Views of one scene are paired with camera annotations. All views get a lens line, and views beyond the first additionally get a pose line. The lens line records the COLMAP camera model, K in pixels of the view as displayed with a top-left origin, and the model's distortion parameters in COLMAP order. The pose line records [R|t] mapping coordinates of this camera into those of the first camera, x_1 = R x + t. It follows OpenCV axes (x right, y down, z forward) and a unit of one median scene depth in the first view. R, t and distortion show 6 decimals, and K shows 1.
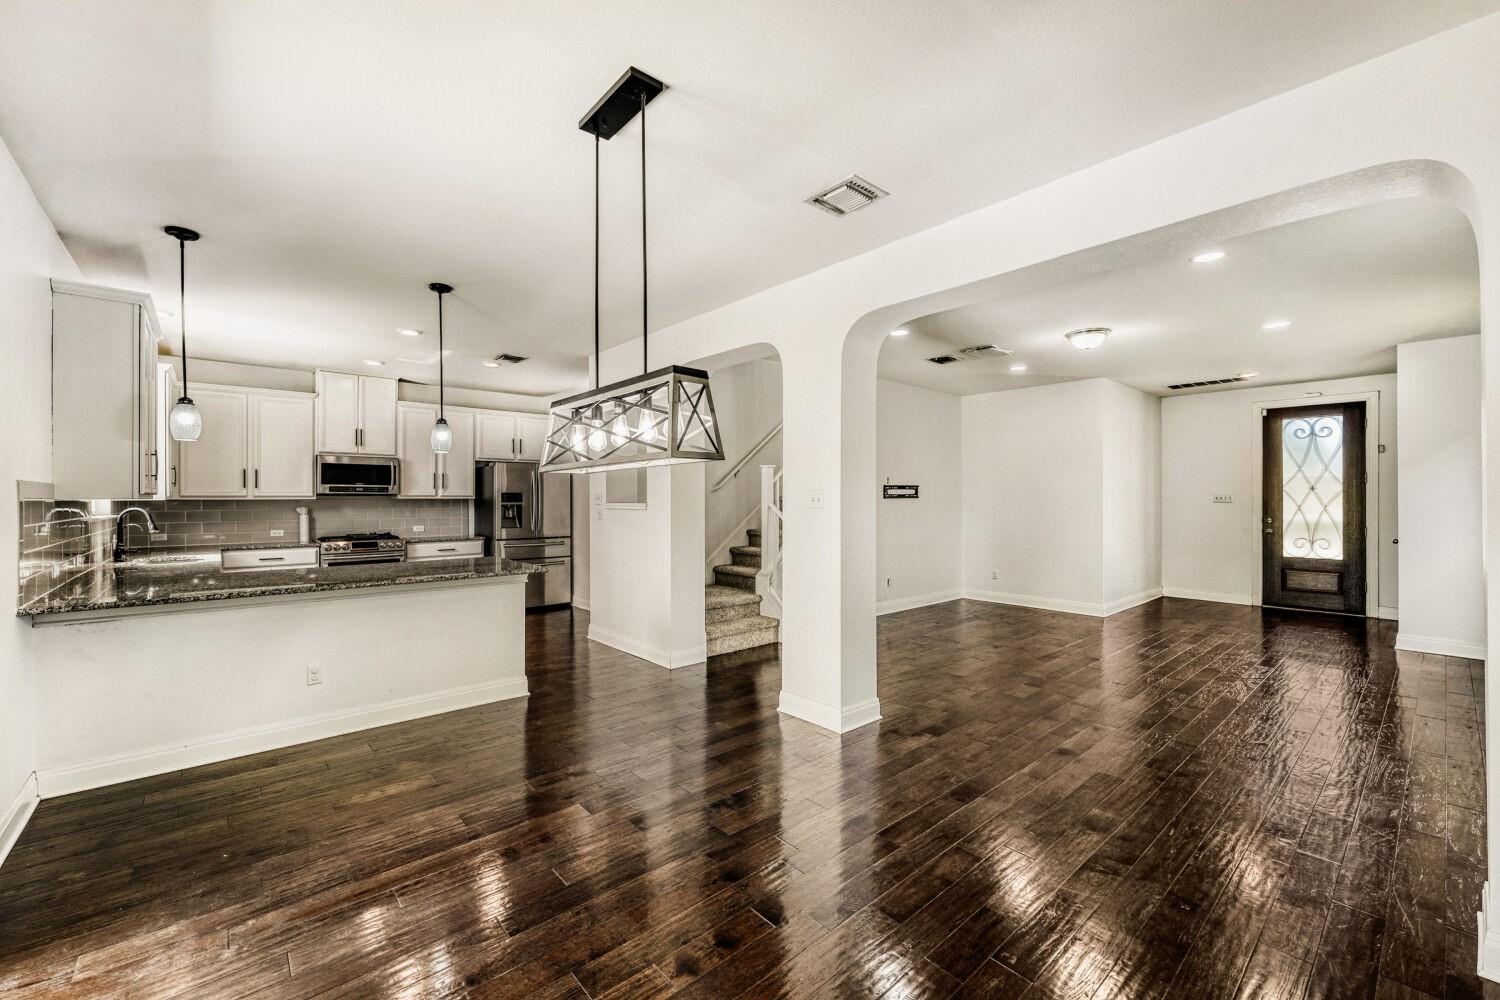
lens RADIAL K [[610.5, 0, 750.0], [0, 610.5, 500.0], [0, 0, 1]] dist [-0.000489, 0.000092]
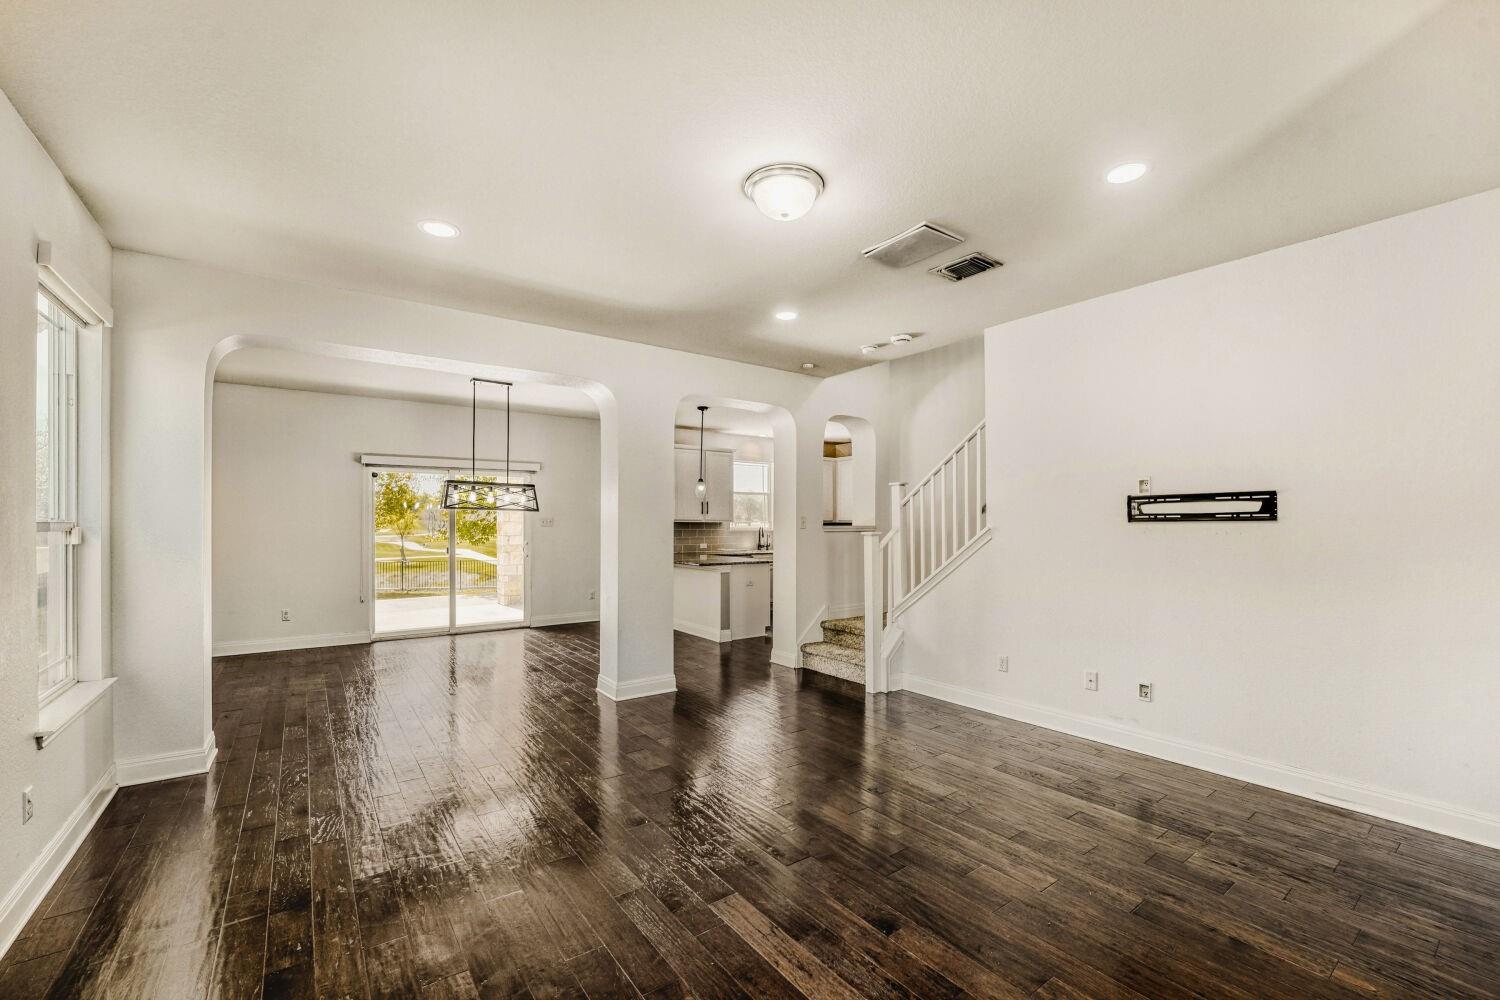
lens RADIAL K [[610.3, 0, 747.5], [0, 610.3, 521.9], [0, 0, 1]] dist [0.000419, 0.000091]
pose [[-0.090136, 0.001716, -0.995928, 0.747085], [-0.000896, 0.999998, 0.001804, -0.003557], [0.995929, 0.001055, -0.090135, 0.742204]]
